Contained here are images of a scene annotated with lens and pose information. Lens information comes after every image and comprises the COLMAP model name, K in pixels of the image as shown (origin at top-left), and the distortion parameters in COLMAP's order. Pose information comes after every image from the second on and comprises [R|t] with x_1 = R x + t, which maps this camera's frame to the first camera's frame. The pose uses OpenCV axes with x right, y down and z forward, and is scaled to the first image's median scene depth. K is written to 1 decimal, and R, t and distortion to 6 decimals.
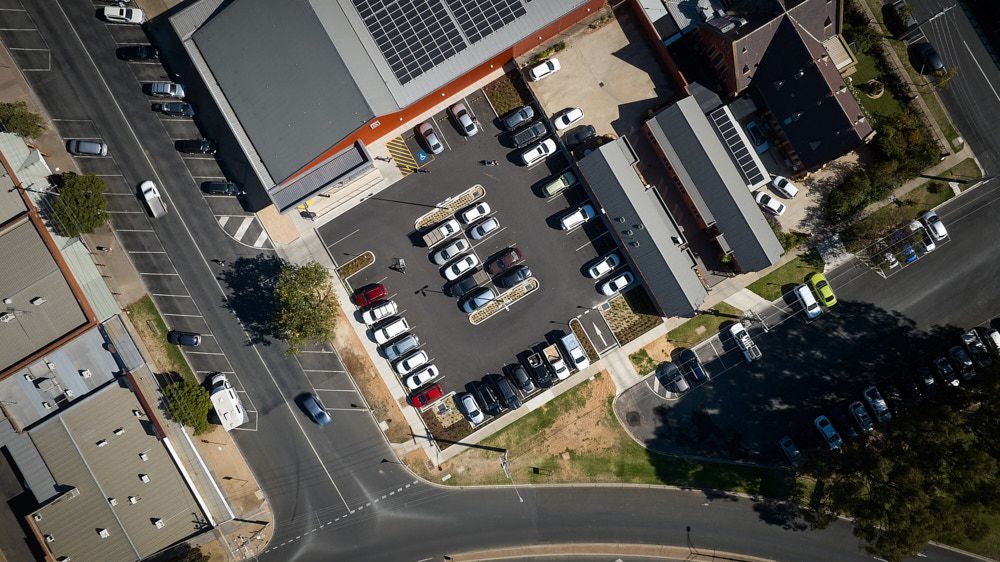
lens RADIAL K [[704.6, 0, 504.1], [0, 704.6, 283.2], [0, 0, 1]] dist [-0.024141, 0.011782]
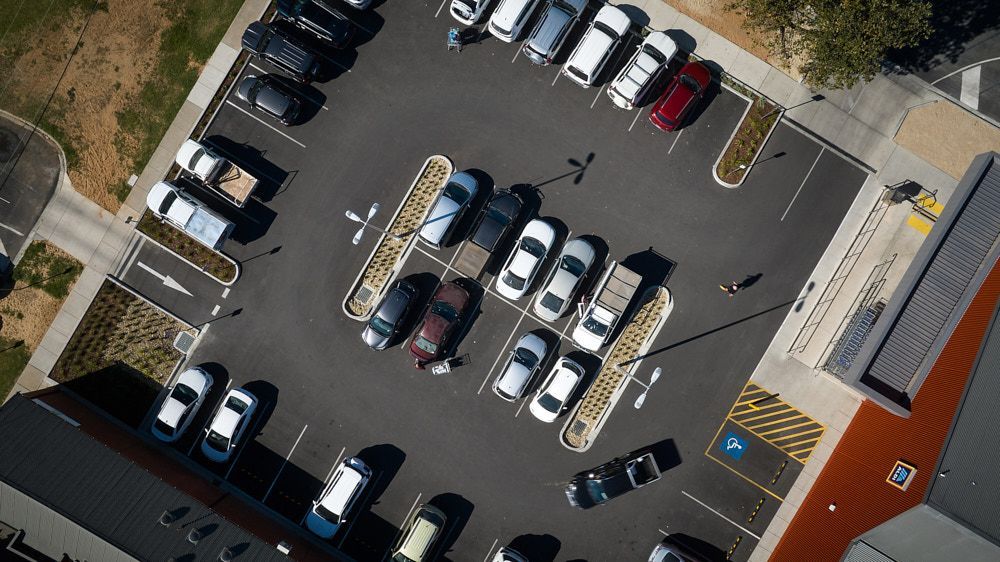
lens RADIAL K [[704.6, 0, 503.6], [0, 704.6, 283.7], [0, 0, 1]] dist [-0.024141, 0.011782]
pose [[-0.875446, 0.483200, 0.010590, -0.046790], [-0.483099, -0.875499, 0.010839, -0.033643], [0.014509, 0.004373, 0.999885, 0.580027]]
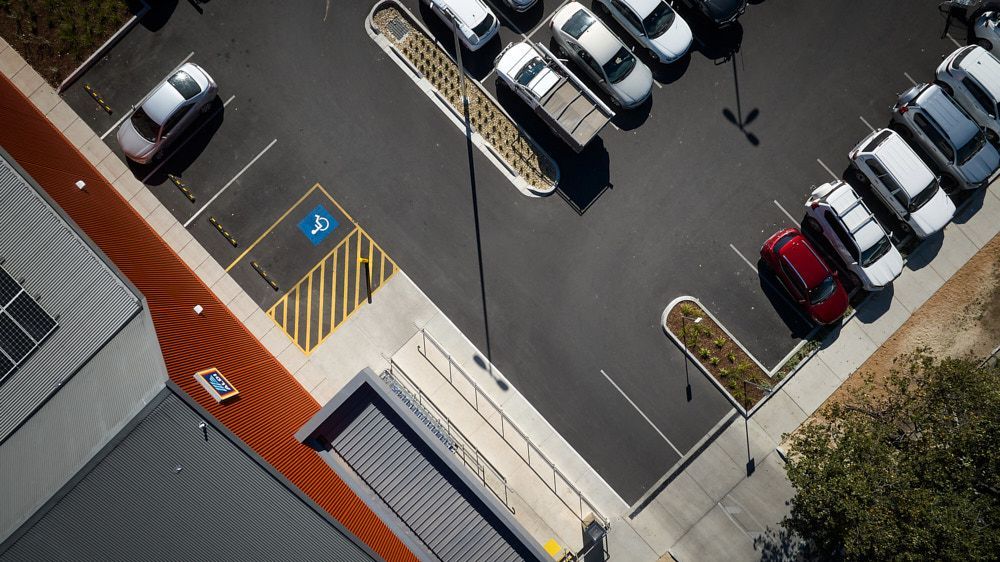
lens RADIAL K [[704.6, 0, 497.1], [0, 704.6, 279.2], [0, 0, 1]] dist [-0.024141, 0.011782]
pose [[-0.237311, -0.971240, 0.019377, -0.163659], [0.971433, -0.237241, 0.005876, -0.112659], [-0.001110, 0.020218, 0.999795, 0.698578]]
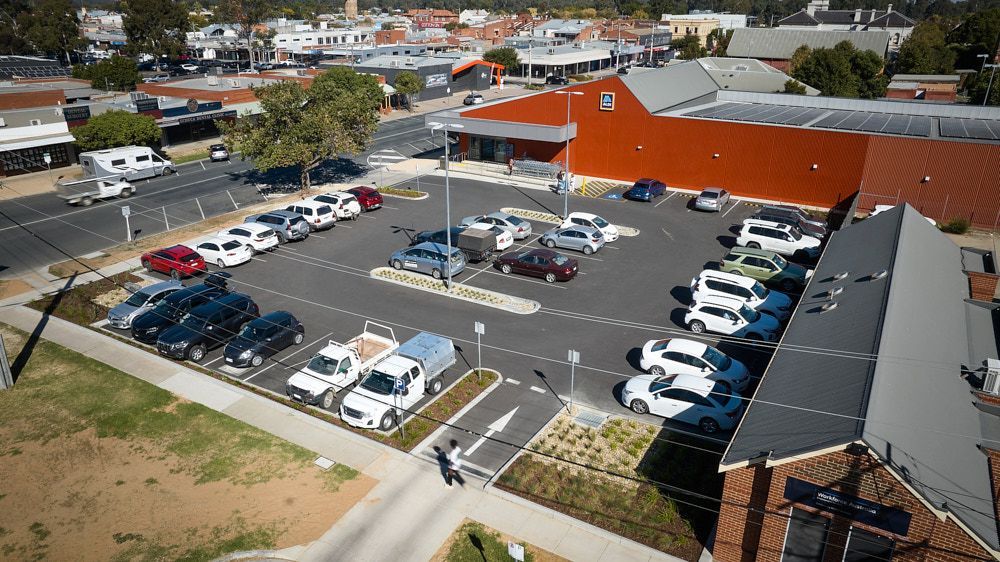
lens RADIAL K [[704.6, 0, 496.5], [0, 704.6, 281.5], [0, 0, 1]] dist [-0.024141, 0.011782]
pose [[0.483205, 0.329396, -0.811179, 0.336479], [-0.875507, 0.180736, -0.448132, 0.181978], [-0.001003, 0.926732, 0.375721, 0.848951]]
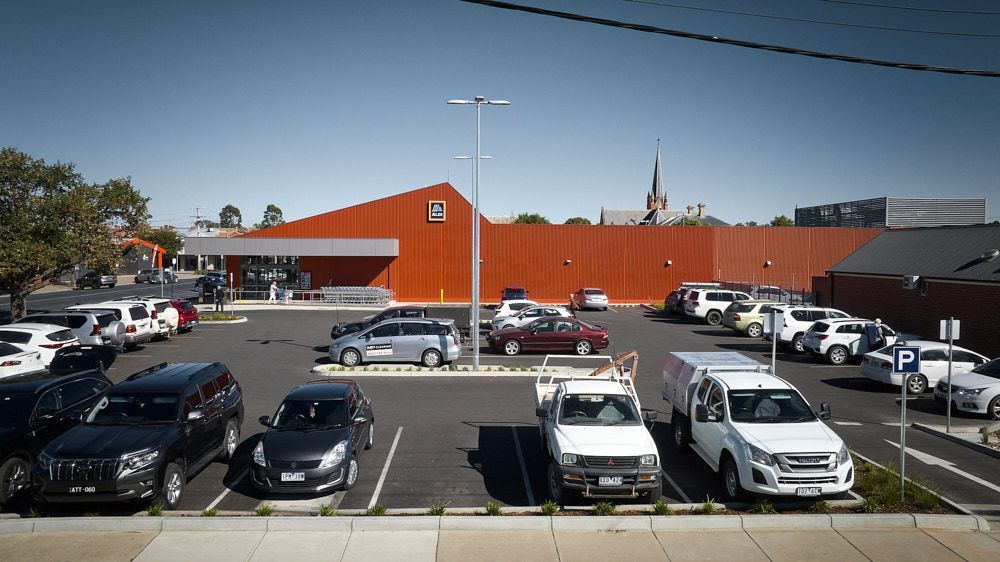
lens RADIAL K [[704.6, 0, 498.8], [0, 704.6, 278.9], [0, 0, 1]] dist [-0.024141, 0.011782]
pose [[0.881065, 0.033956, -0.471774, 0.122479], [-0.472834, 0.037219, -0.880365, 0.238281], [-0.012335, 0.998730, 0.048848, 0.959202]]
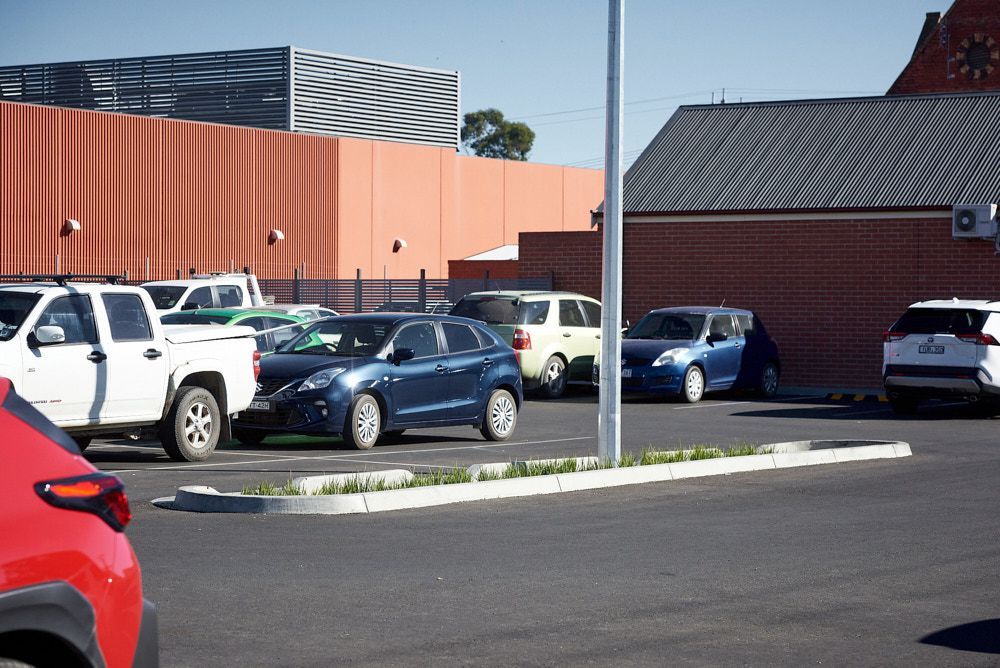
lens RADIAL K [[2410.7, 0, 499.0], [0, 2410.7, 336.8], [0, 0, 1]] dist [0.083008, 0.000000]
pose [[0.897603, 0.009945, 0.440692, -0.112809], [0.440441, 0.020341, -0.897551, 0.229907], [-0.017891, 0.999744, 0.013878, 0.987730]]
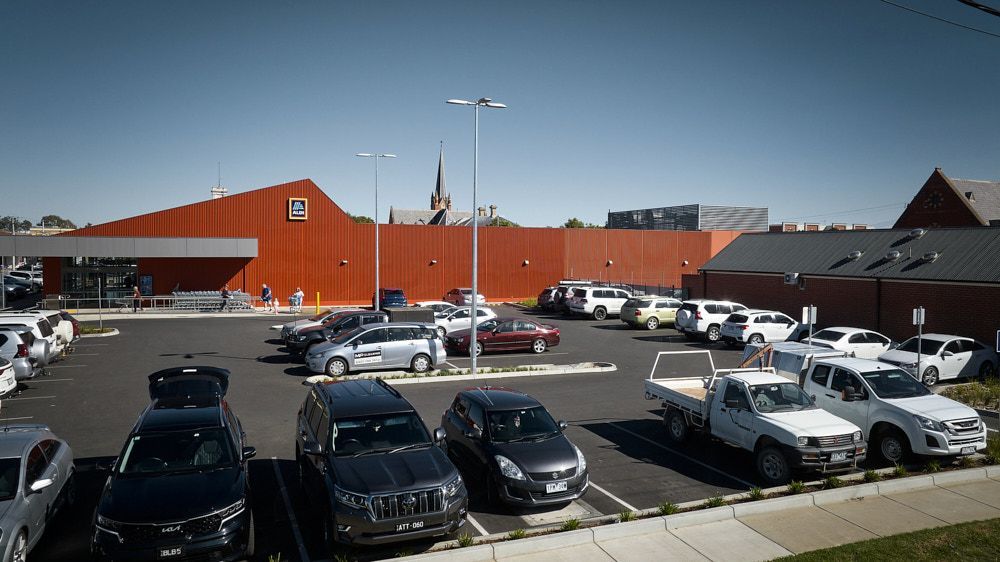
lens RADIAL K [[704.6, 0, 497.4], [0, 704.6, 284.0], [0, 0, 1]] dist [-0.024141, 0.011782]
pose [[0.988827, 0.022752, -0.147318, 0.043900], [-0.148294, 0.049758, -0.987691, 0.265923], [-0.015141, 0.998502, 0.052576, 0.959328]]
